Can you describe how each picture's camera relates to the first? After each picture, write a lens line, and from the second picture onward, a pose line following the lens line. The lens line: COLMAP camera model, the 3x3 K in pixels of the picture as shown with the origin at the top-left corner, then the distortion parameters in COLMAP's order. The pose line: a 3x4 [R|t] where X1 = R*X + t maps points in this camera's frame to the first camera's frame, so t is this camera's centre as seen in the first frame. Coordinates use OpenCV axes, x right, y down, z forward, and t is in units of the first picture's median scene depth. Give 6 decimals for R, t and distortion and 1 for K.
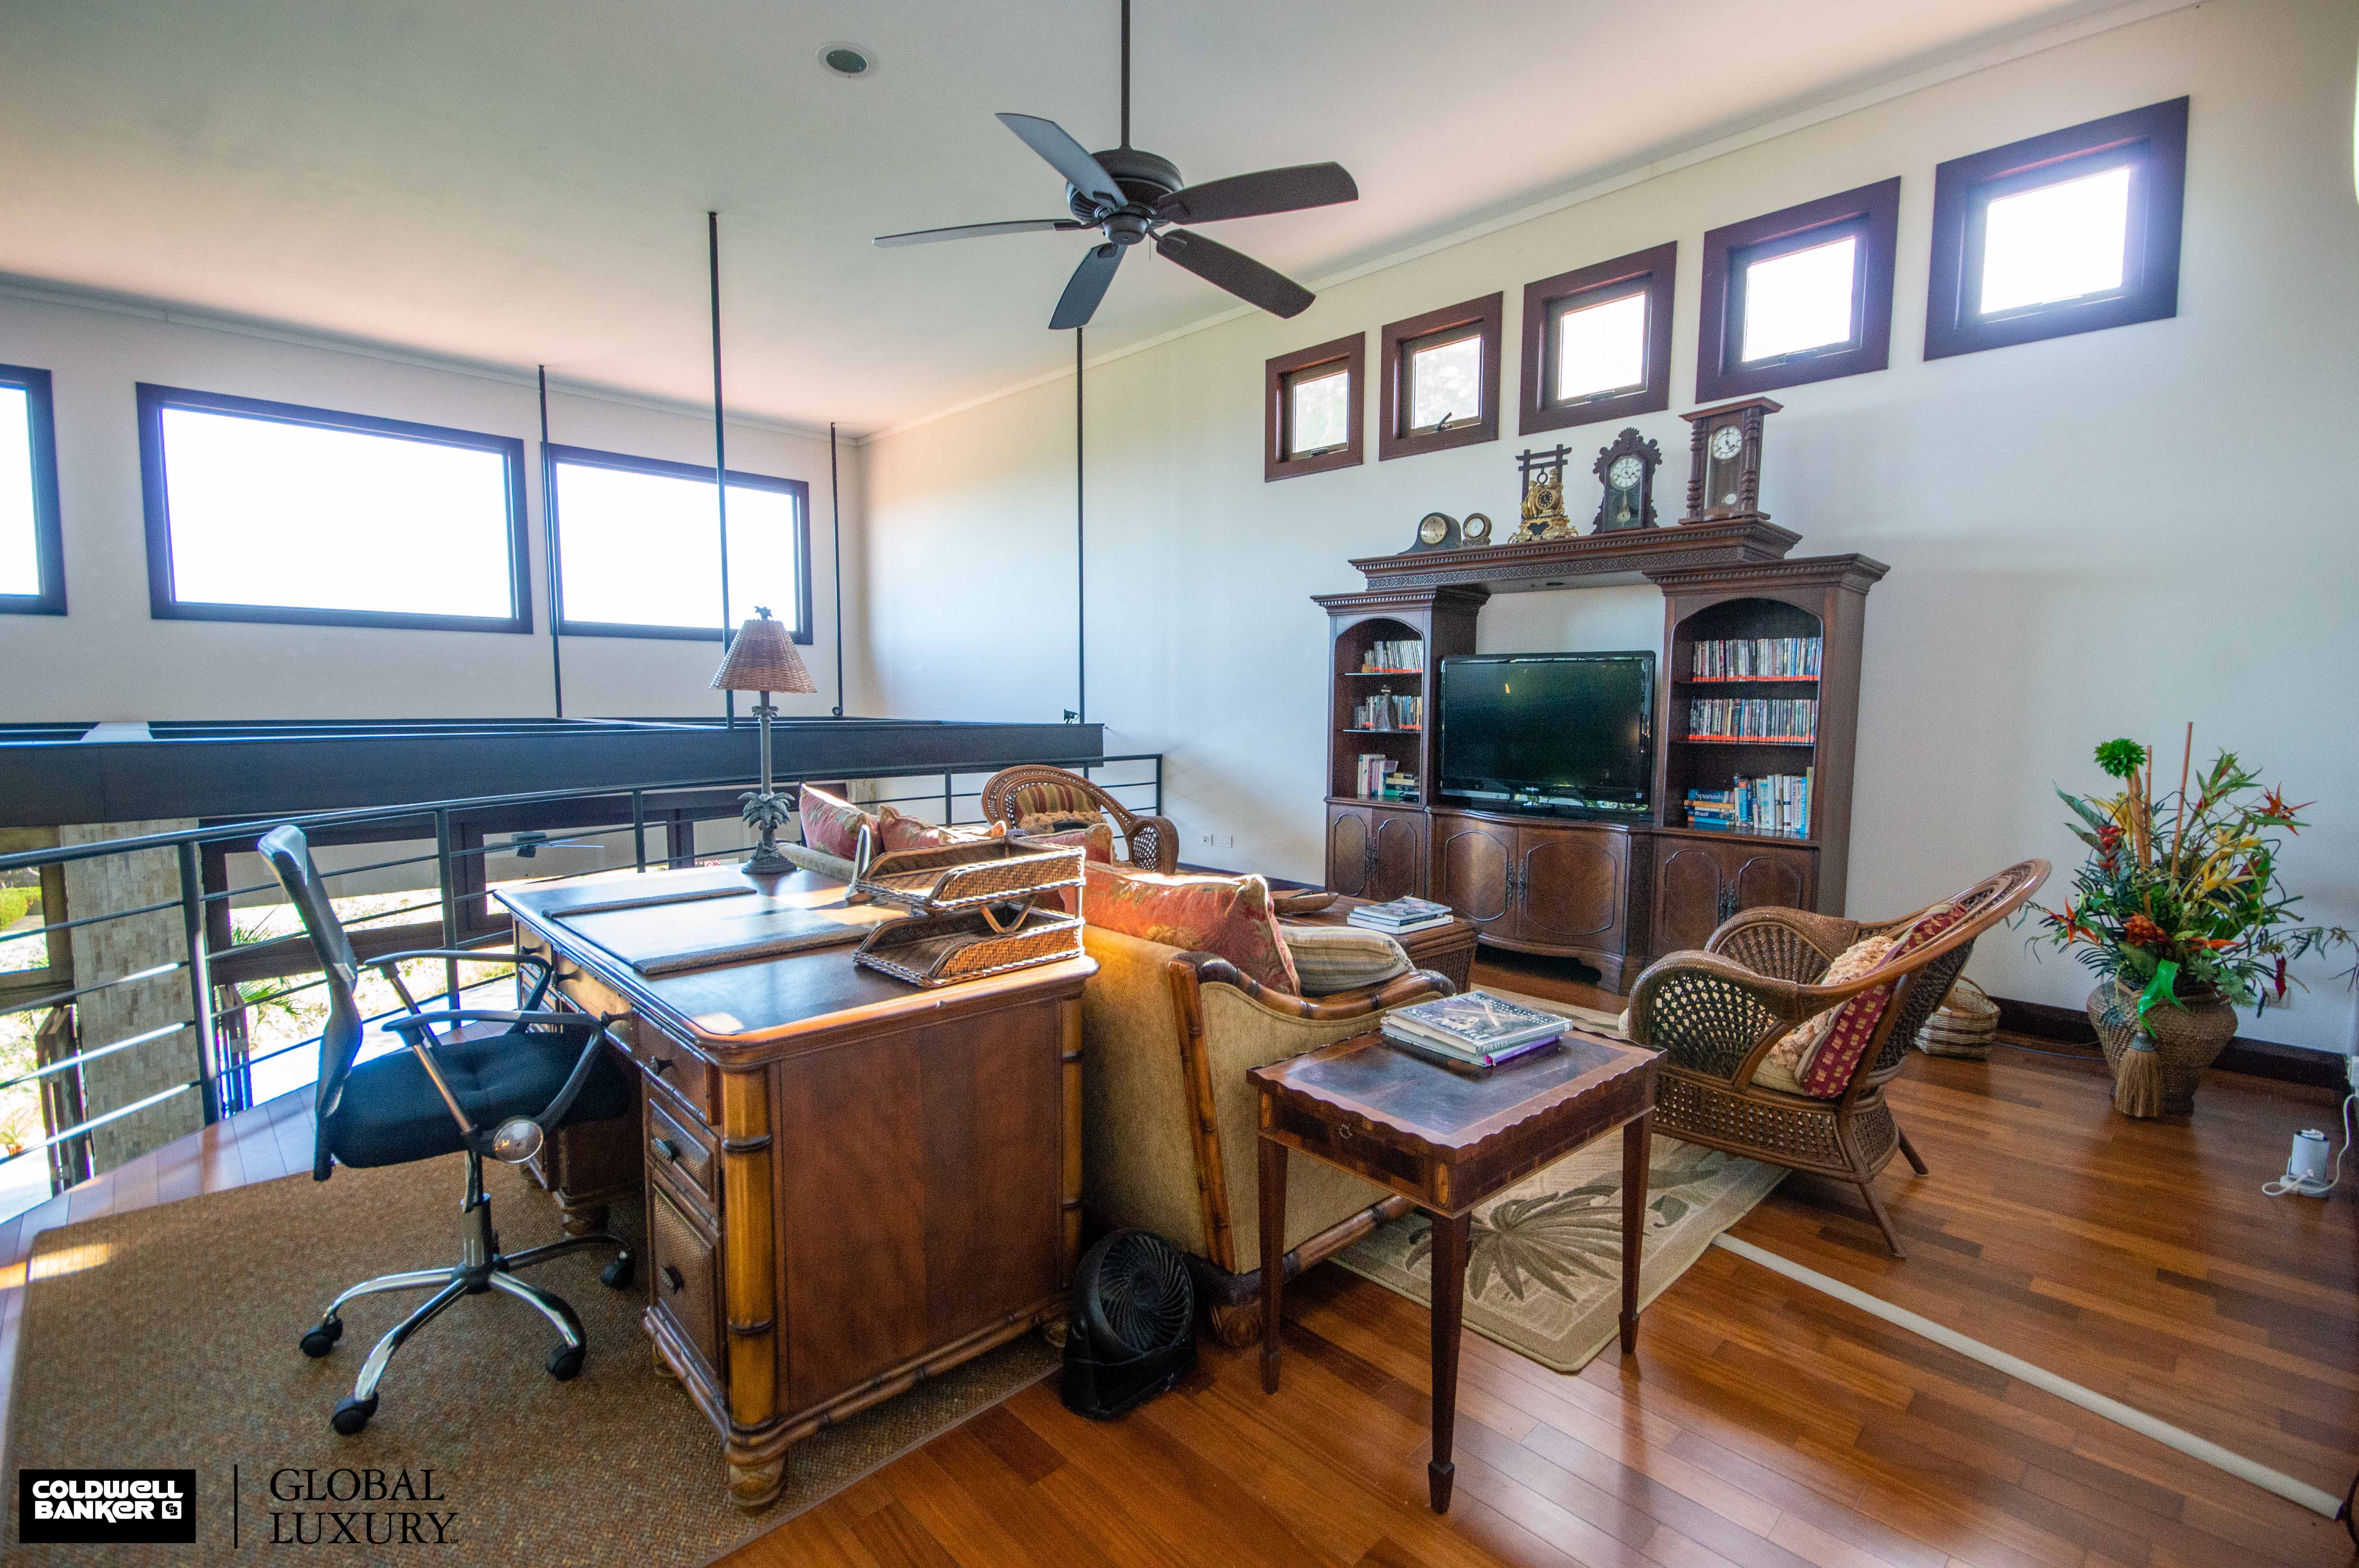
lens RADIAL K [[1057.6, 0, 1176.7], [0, 1057.6, 781.8], [0, 0, 1]] dist [0.004345, -0.009311]
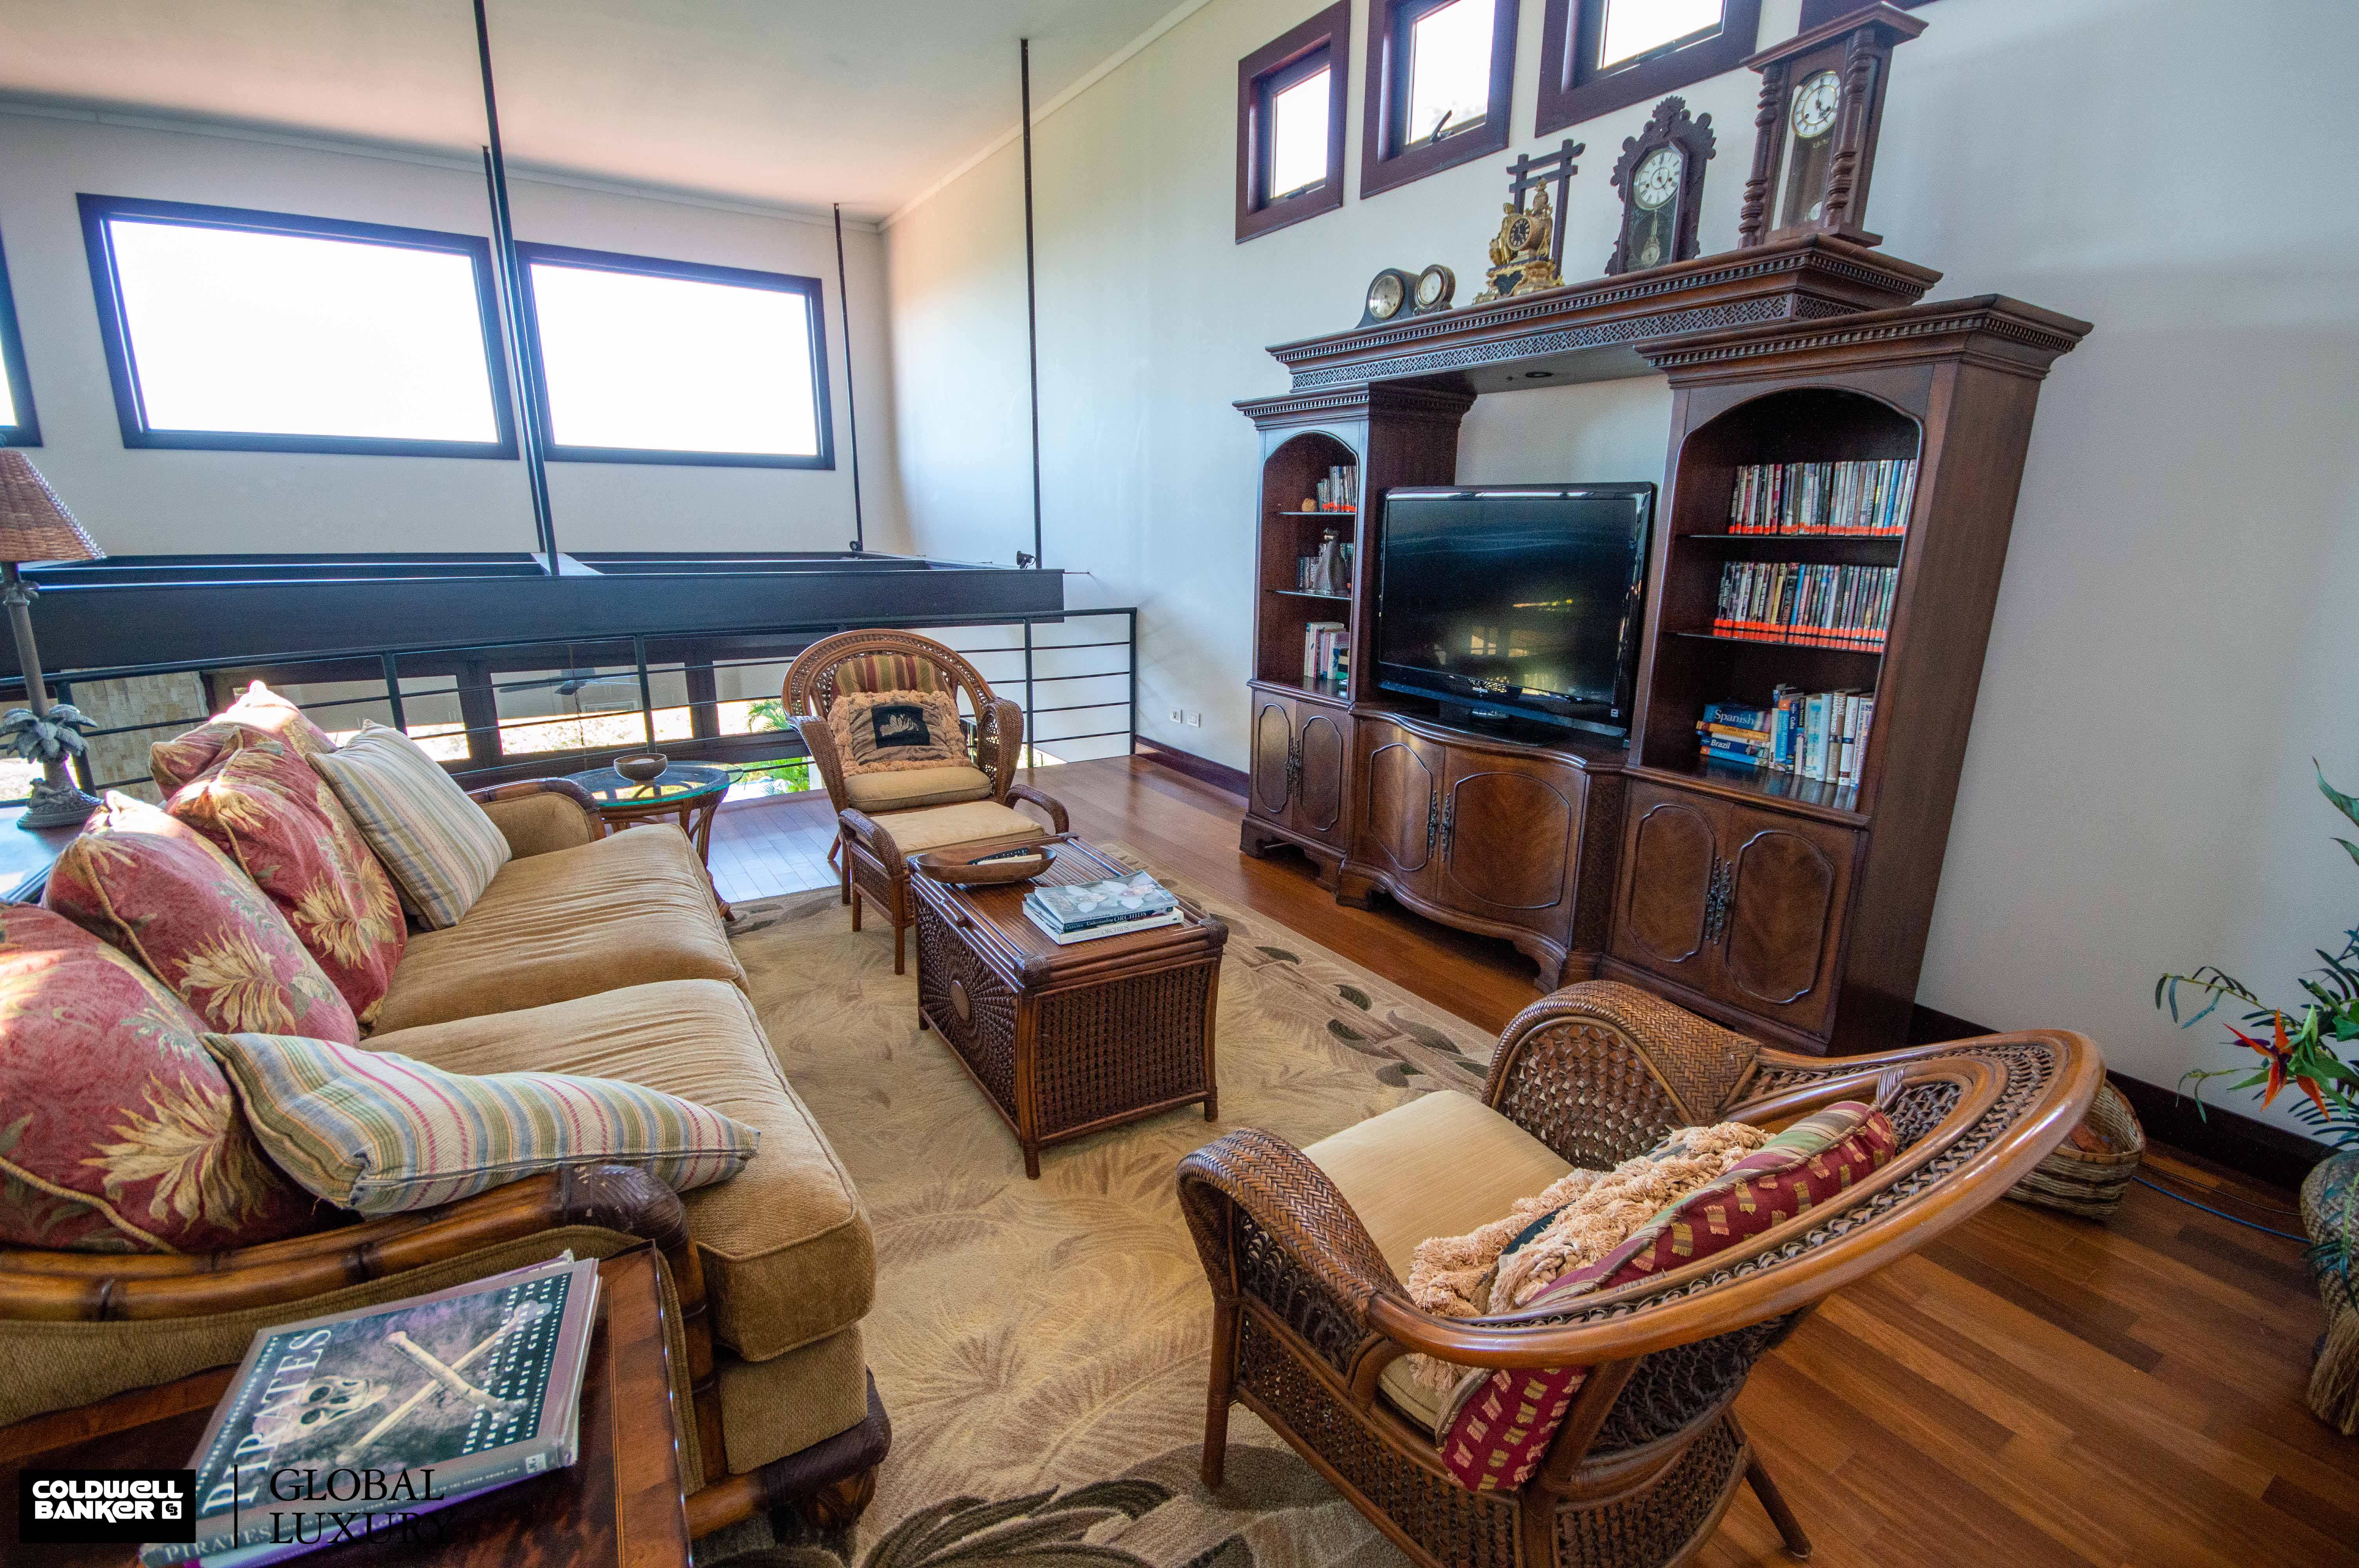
lens RADIAL K [[1057.6, 0, 1180.0], [0, 1057.6, 785.8], [0, 0, 1]] dist [0.004345, -0.009311]
pose [[0.979109, 0.054371, -0.195934, 0.276077], [-0.021334, 0.985738, 0.166929, -0.041092], [0.202215, -0.159261, 0.966305, 0.283230]]
